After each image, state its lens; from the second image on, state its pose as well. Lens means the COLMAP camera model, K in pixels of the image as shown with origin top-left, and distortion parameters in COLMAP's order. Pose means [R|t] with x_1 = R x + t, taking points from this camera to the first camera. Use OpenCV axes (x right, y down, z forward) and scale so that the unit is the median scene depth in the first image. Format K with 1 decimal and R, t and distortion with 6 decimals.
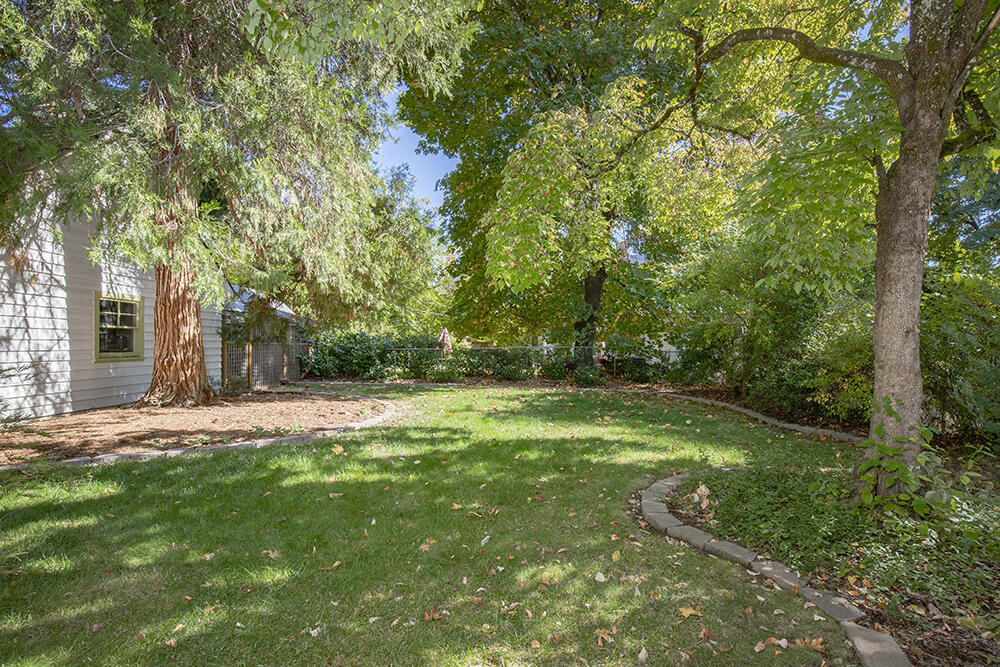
lens RADIAL K [[468.8, 0, 492.5], [0, 468.8, 339.2], [0, 0, 1]] dist [-0.020056, 0.002171]
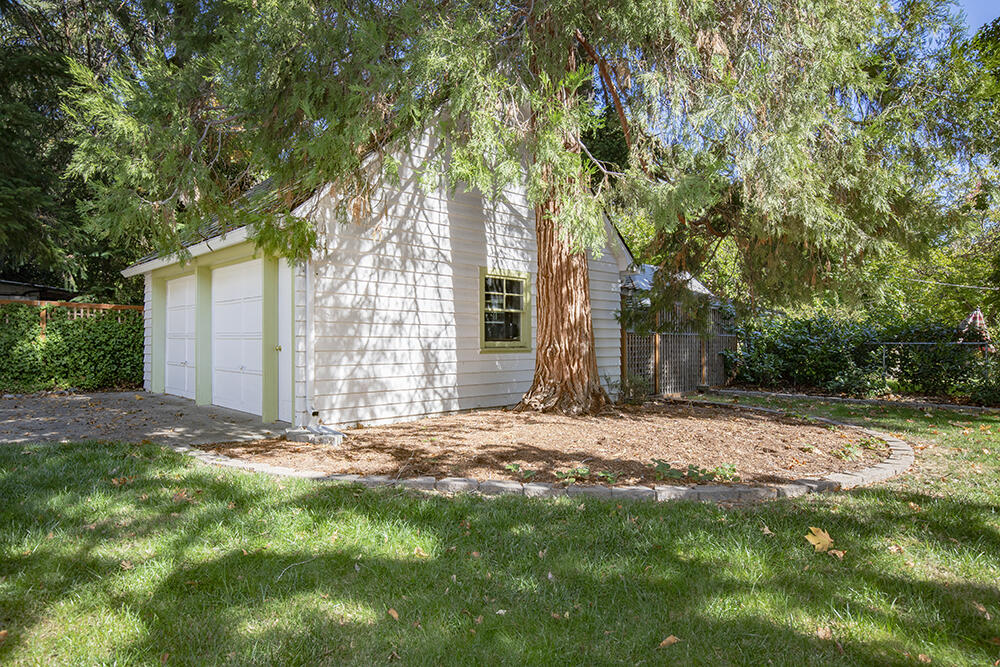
lens RADIAL K [[587.9, 0, 494.3], [0, 587.9, 336.6], [0, 0, 1]] dist [-0.008082, -0.002974]
pose [[0.726045, -0.006115, -0.687620, -0.120460], [0.005175, 0.999981, -0.003429, 0.026839], [0.687627, -0.001069, 0.726063, 0.262496]]
